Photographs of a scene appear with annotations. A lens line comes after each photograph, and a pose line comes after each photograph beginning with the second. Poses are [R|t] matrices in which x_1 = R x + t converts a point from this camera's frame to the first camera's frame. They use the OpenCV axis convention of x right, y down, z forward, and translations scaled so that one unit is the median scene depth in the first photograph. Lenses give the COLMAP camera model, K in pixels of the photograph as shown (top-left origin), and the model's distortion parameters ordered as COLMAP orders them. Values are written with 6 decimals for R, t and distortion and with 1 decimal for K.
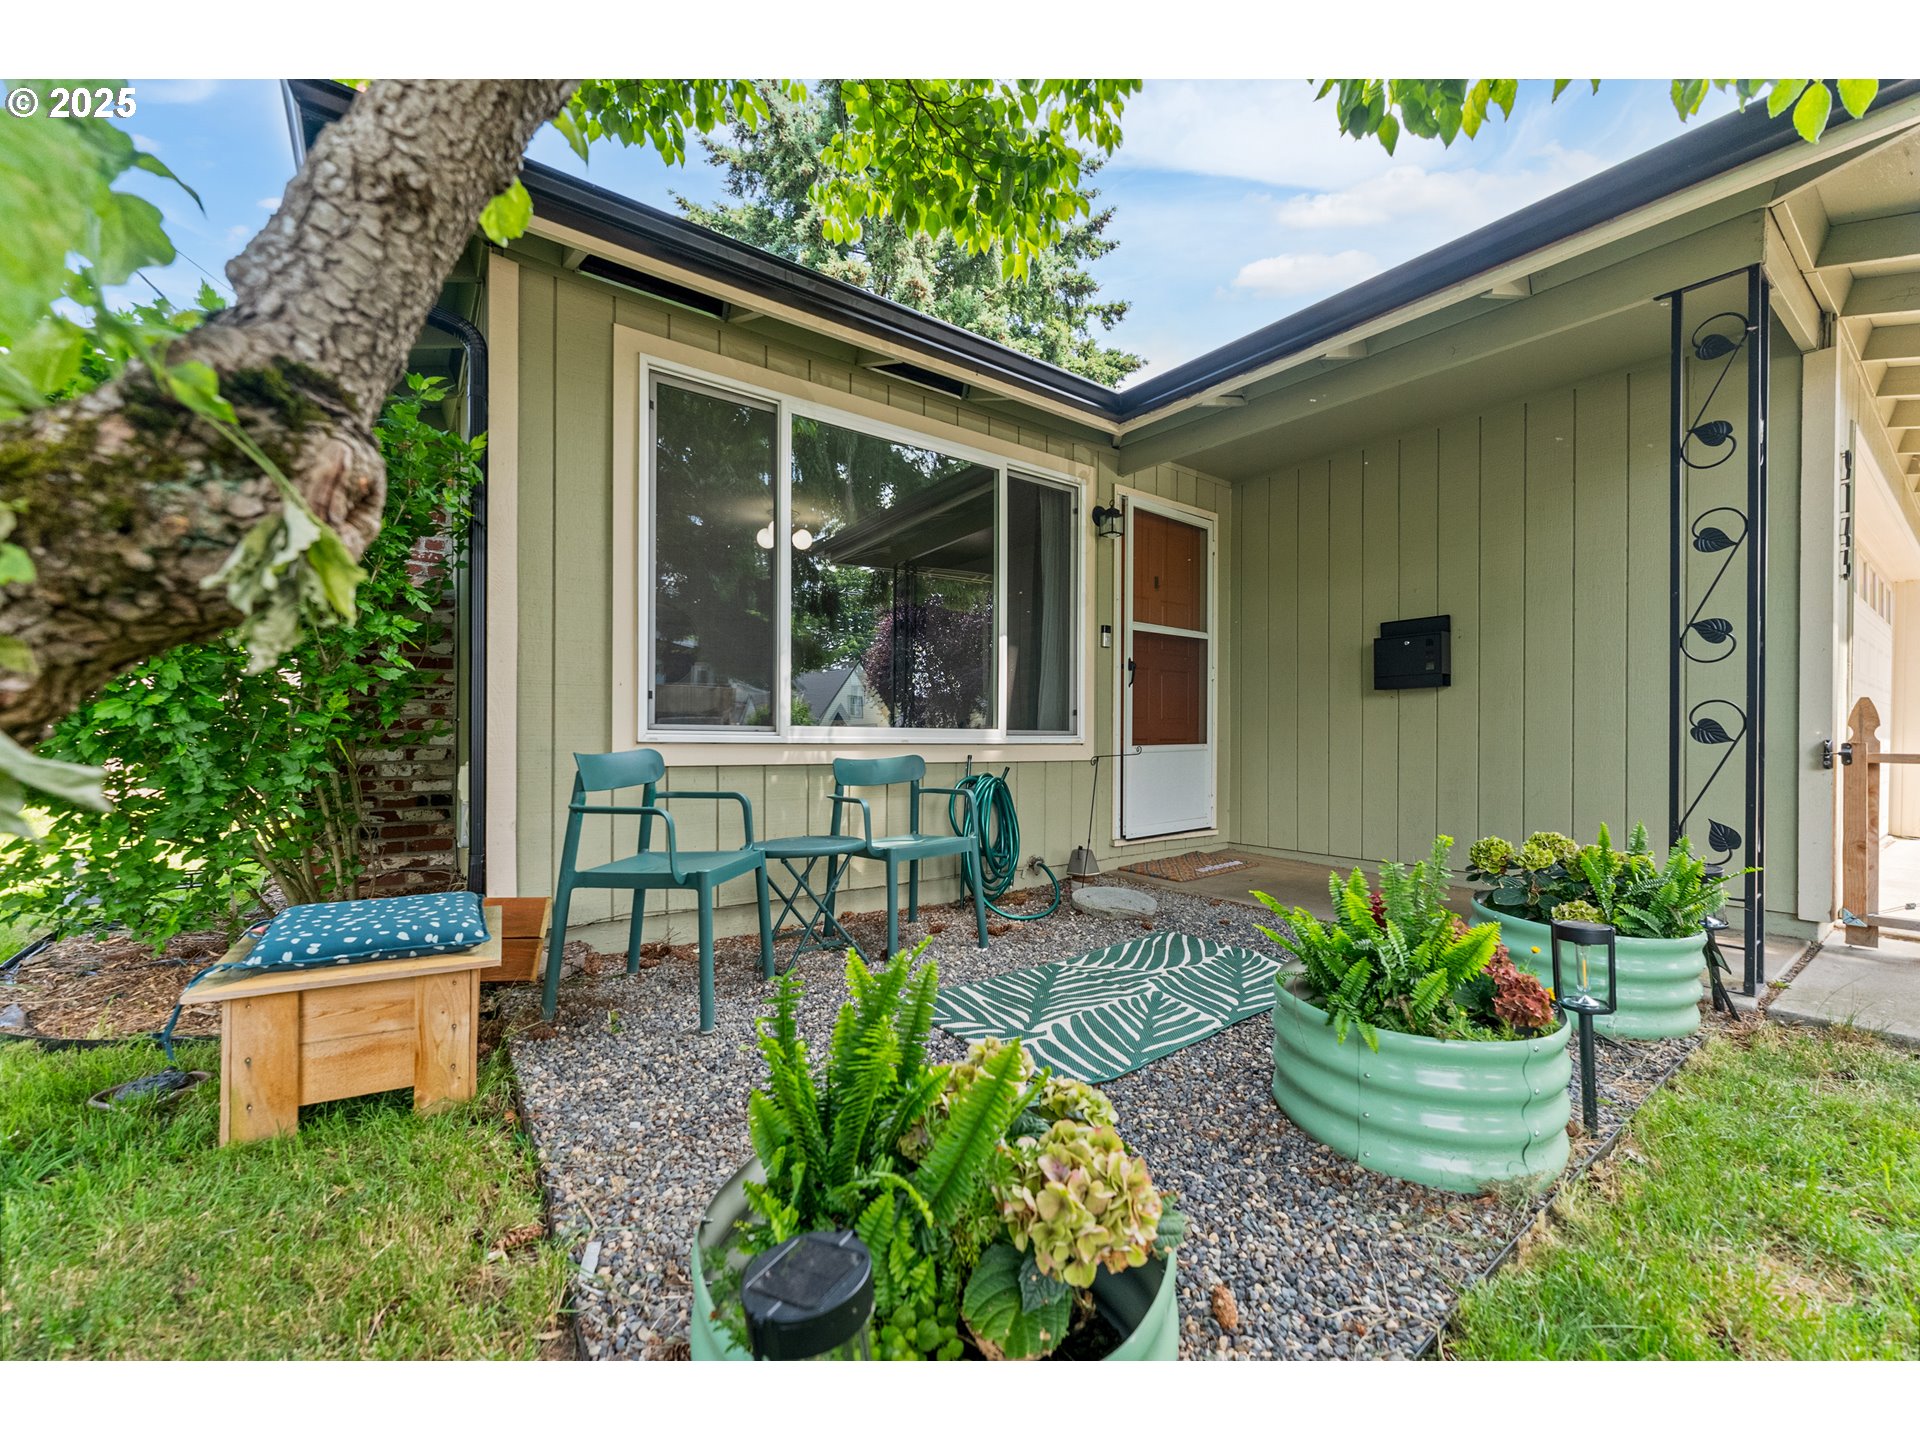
lens RADIAL K [[784.5, 0, 960.7], [0, 784.5, 728.3], [0, 0, 1]] dist [0.000013, 0.000810]
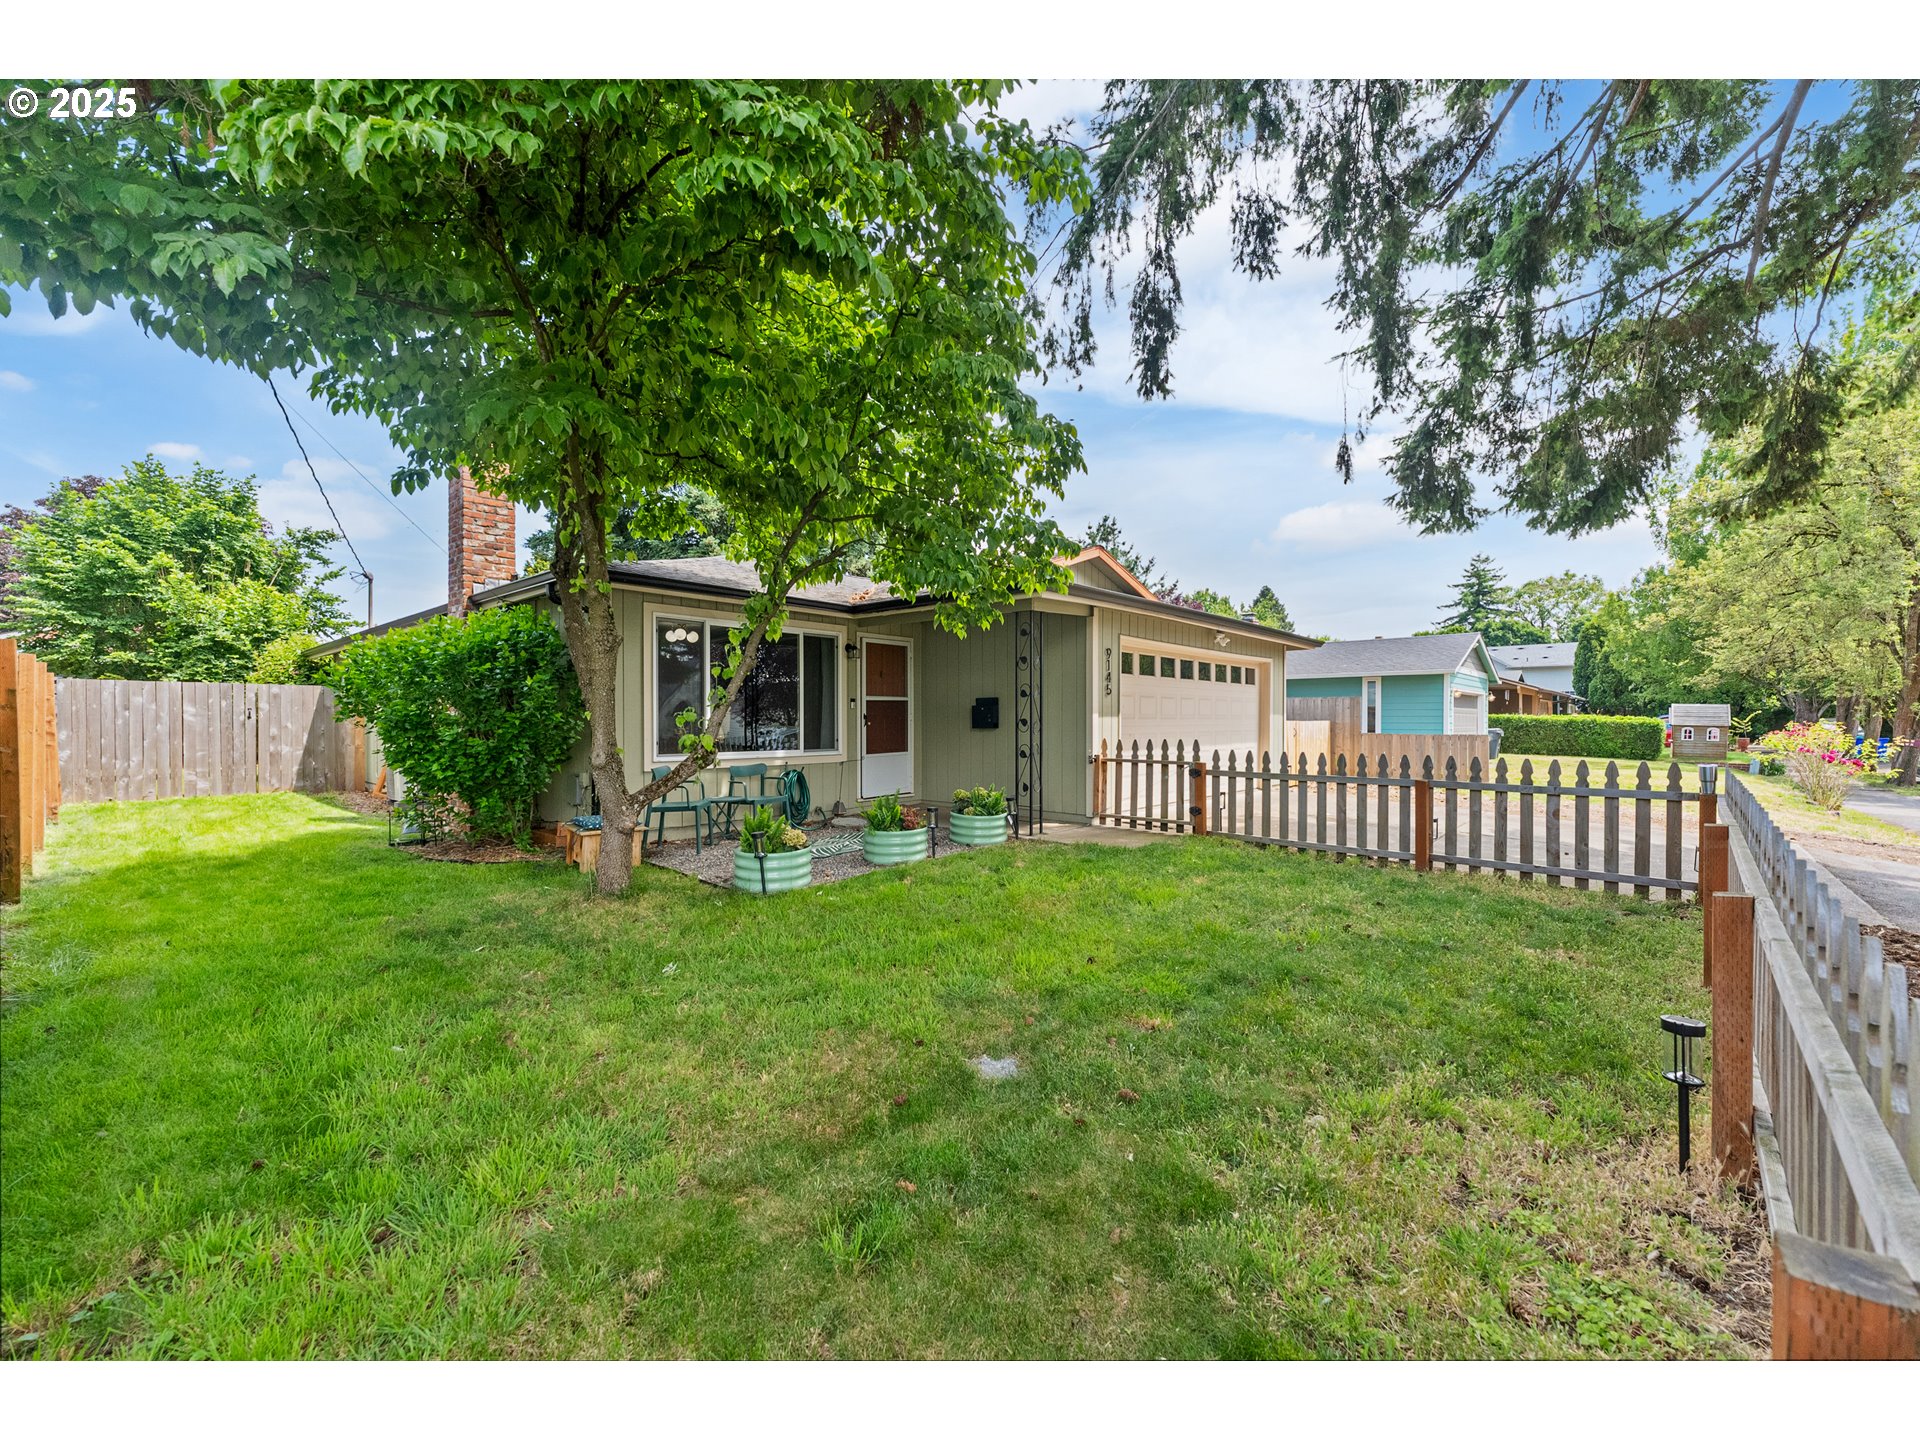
lens RADIAL K [[784.5, 0, 961.1], [0, 784.5, 716.7], [0, 0, 1]] dist [0.000013, 0.000810]
pose [[0.978421, -0.005376, 0.206550, 0.035426], [0.003690, 0.999957, 0.008547, -0.107823], [-0.206587, -0.007601, 0.978399, -1.256789]]
